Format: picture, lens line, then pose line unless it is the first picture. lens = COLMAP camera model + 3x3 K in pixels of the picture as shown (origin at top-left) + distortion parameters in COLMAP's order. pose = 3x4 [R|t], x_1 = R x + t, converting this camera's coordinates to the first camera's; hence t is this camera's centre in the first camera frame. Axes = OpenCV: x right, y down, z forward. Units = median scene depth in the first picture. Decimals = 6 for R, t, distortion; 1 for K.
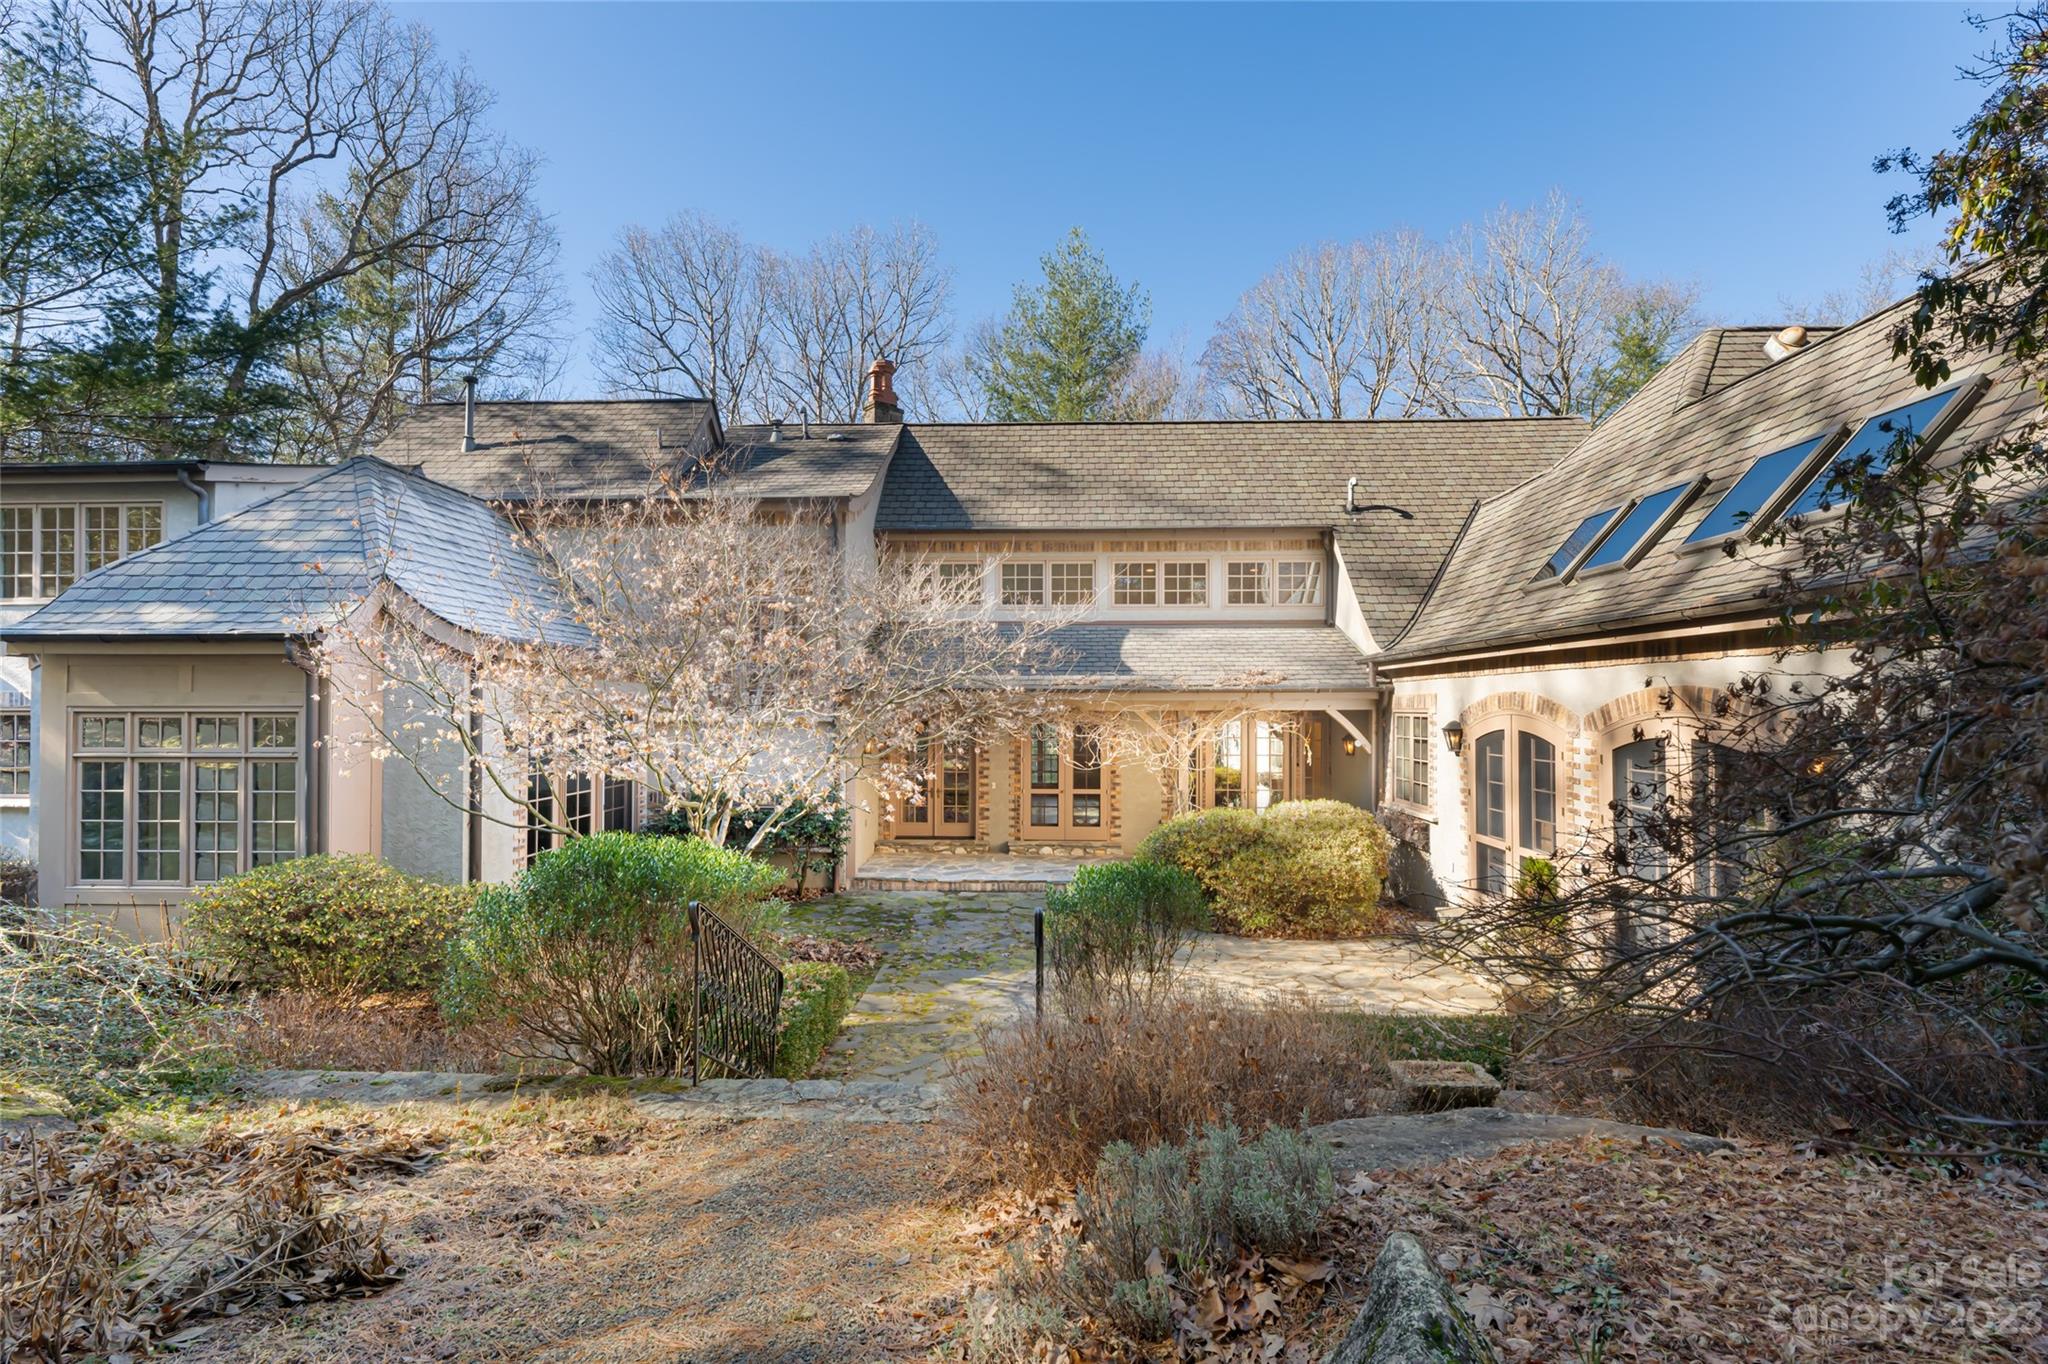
lens RADIAL K [[812.0, 0, 1025.2], [0, 812.0, 697.3], [0, 0, 1]] dist [-0.001457, -0.000075]
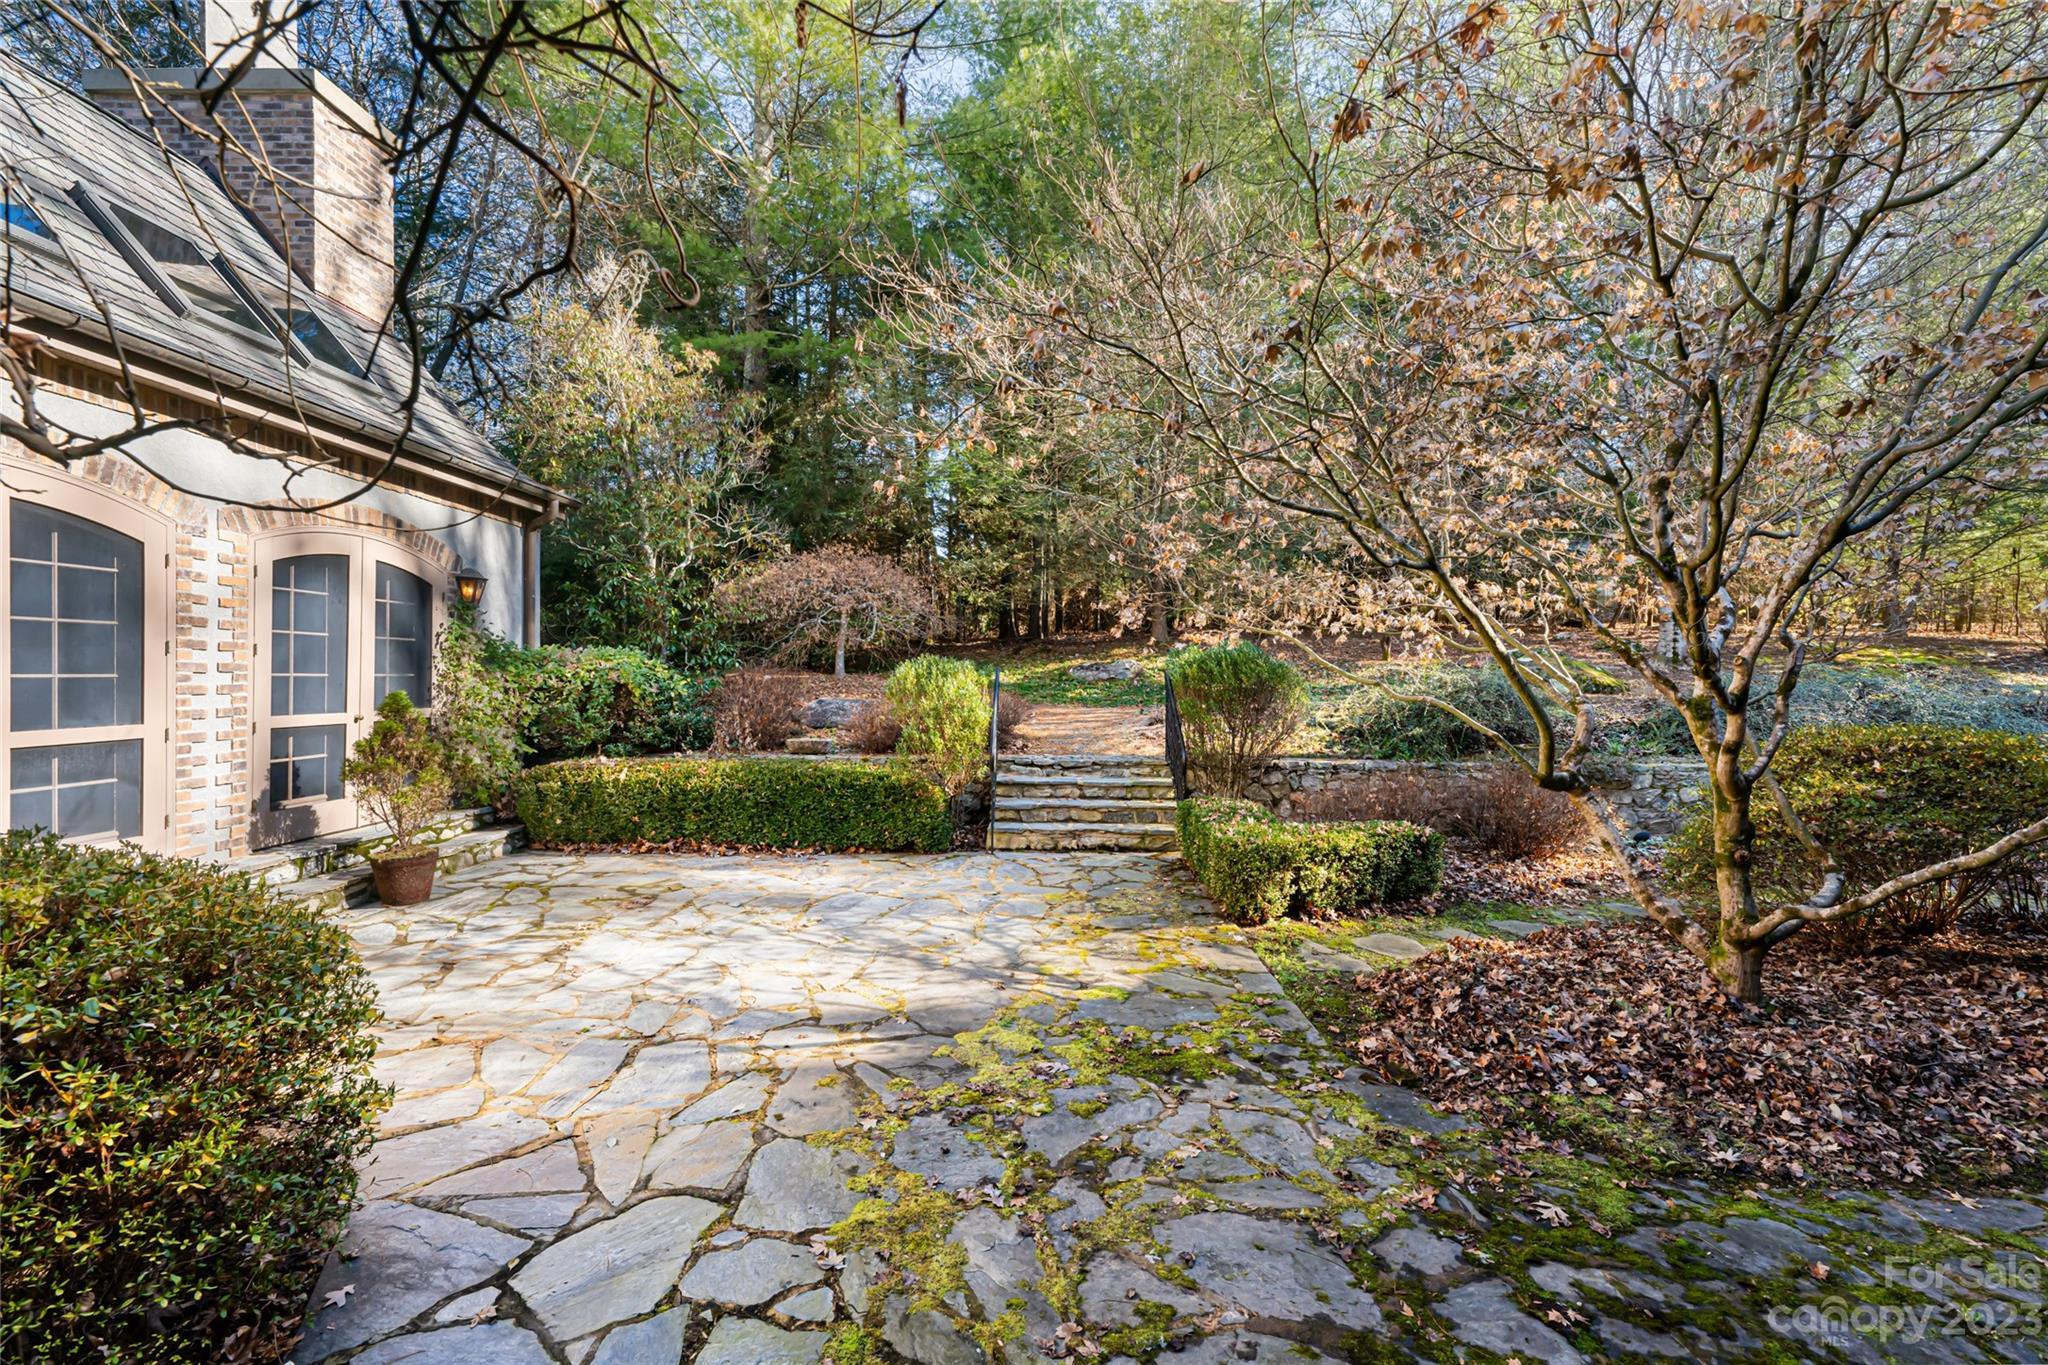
lens RADIAL K [[812.0, 0, 1028.4], [0, 812.0, 678.7], [0, 0, 1]] dist [-0.001457, -0.000075]
pose [[-0.999004, -0.015403, -0.041870, 0.007973], [-0.014913, 0.999817, -0.011985, 0.152438], [0.042047, -0.011349, -0.999051, 1.568204]]
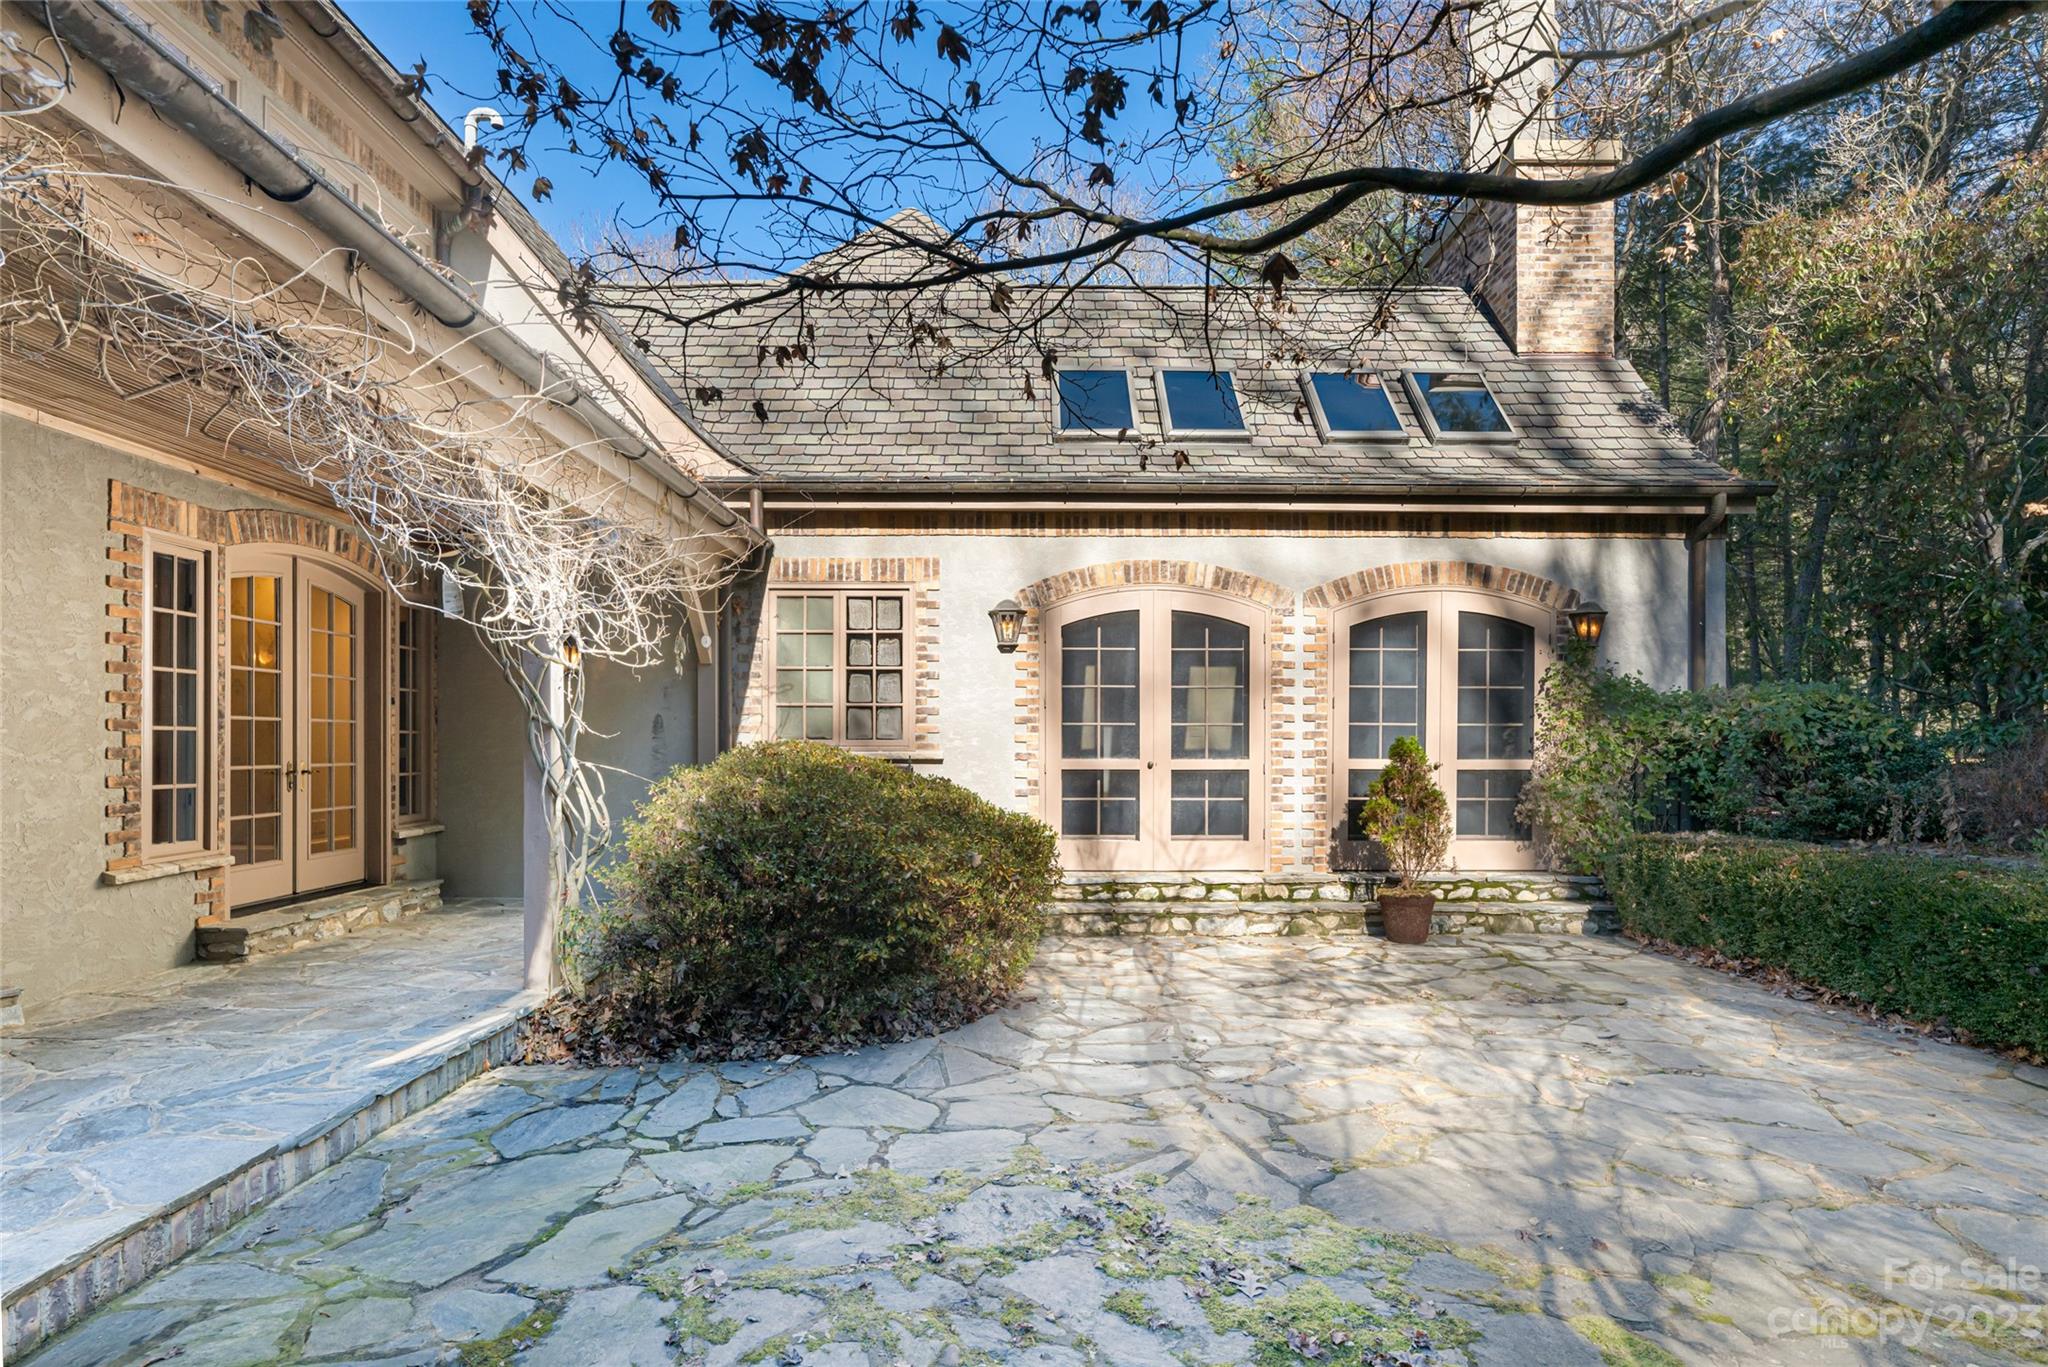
lens RADIAL K [[1020.1, 0, 1048.3], [0, 1020.1, 740.3], [0, 0, 1]] dist [0.004131, 0.000003]
pose [[-0.072982, -0.003464, 0.997327, -0.370993], [-0.019152, 0.999814, 0.002071, 0.170765], [-0.997149, -0.018950, -0.073035, 1.227314]]
